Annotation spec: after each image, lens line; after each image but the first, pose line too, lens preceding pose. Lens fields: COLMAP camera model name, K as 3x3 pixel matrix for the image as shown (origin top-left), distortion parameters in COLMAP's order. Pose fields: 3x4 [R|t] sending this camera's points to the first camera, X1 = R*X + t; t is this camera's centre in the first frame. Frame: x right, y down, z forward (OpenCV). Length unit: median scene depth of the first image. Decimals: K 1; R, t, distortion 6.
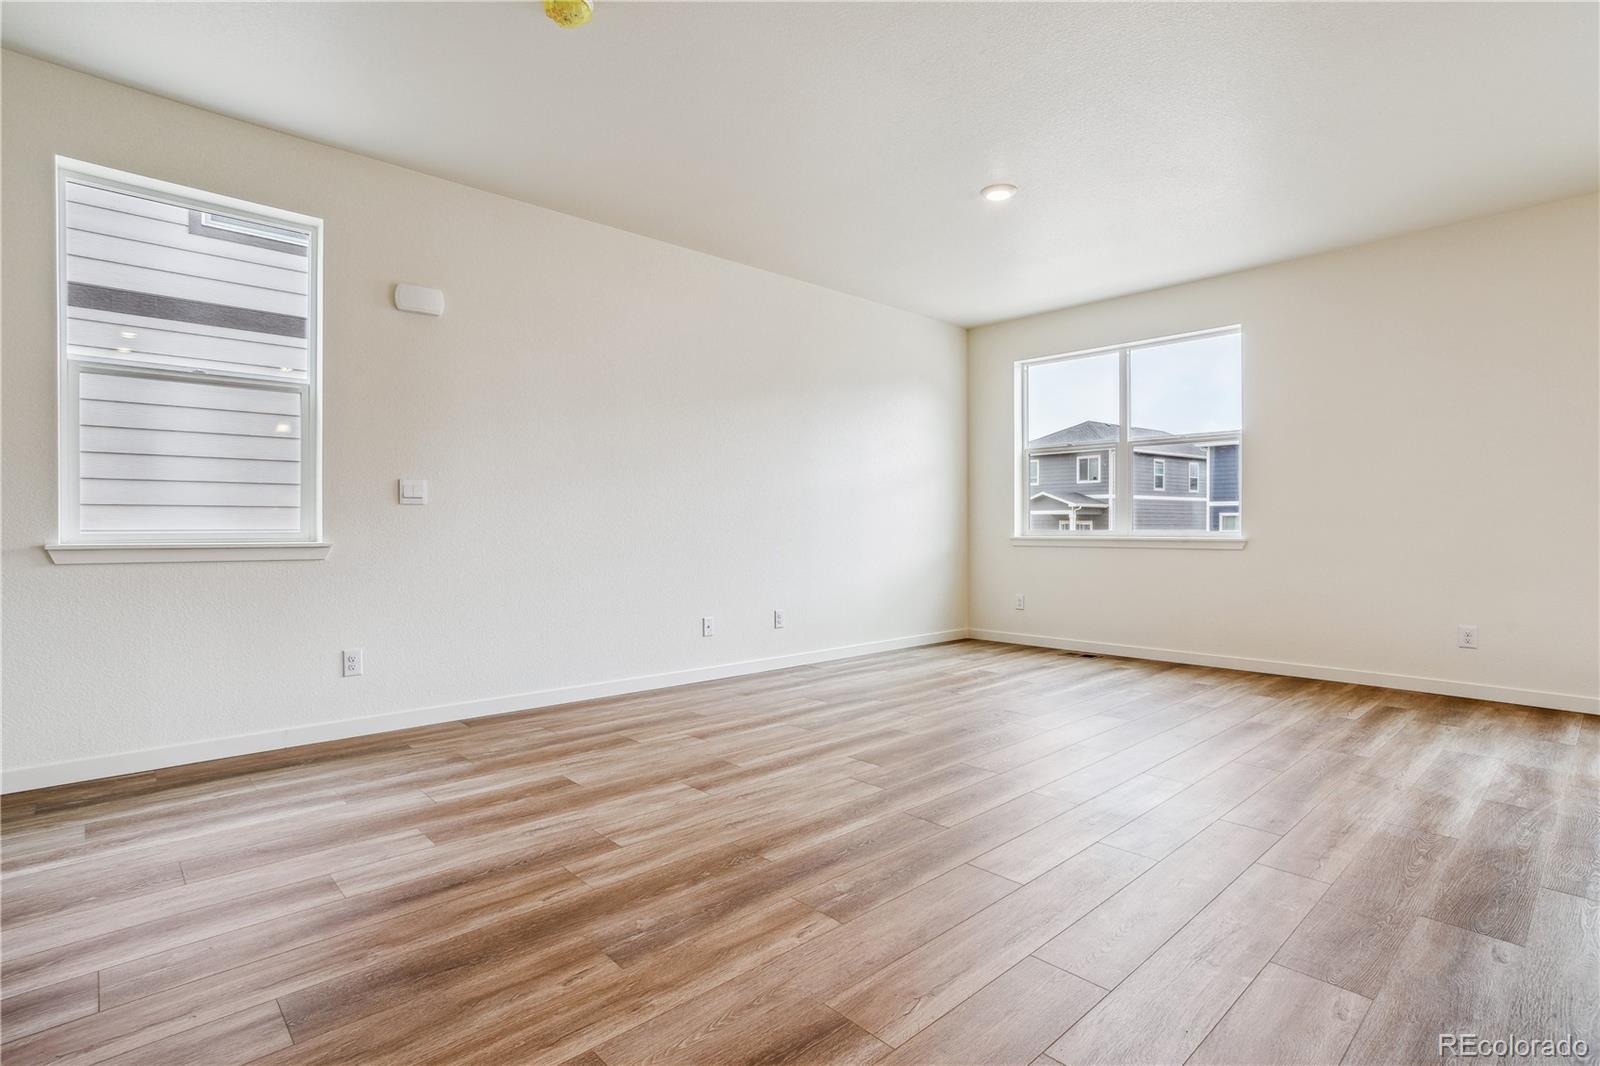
lens RADIAL K [[784.0, 0, 808.5], [0, 784.0, 496.8], [0, 0, 1]] dist [-0.003368, -0.000064]
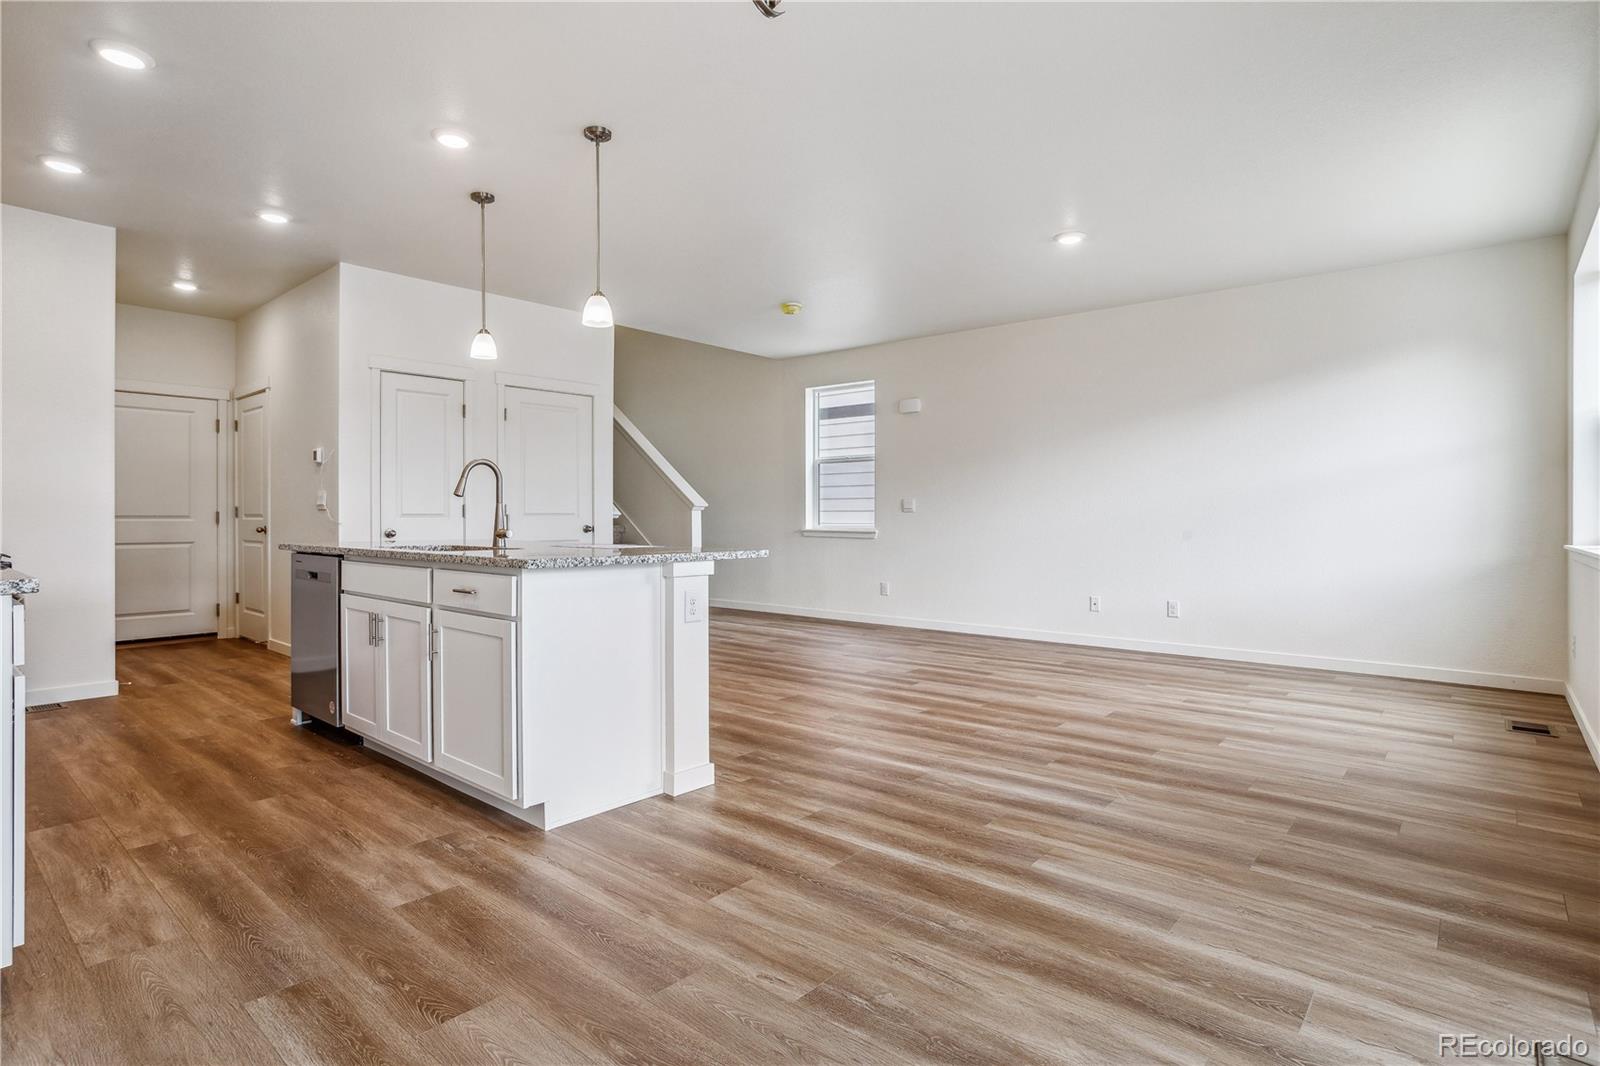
lens RADIAL K [[816.1, 0, 795.6], [0, 816.1, 509.4], [0, 0, 1]] dist [-0.019976, 0.001082]
pose [[0.095936, -0.009960, -0.995338, 1.921936], [0.035603, 0.999344, -0.006568, 0.008163], [0.994751, -0.034807, 0.096228, 0.676748]]
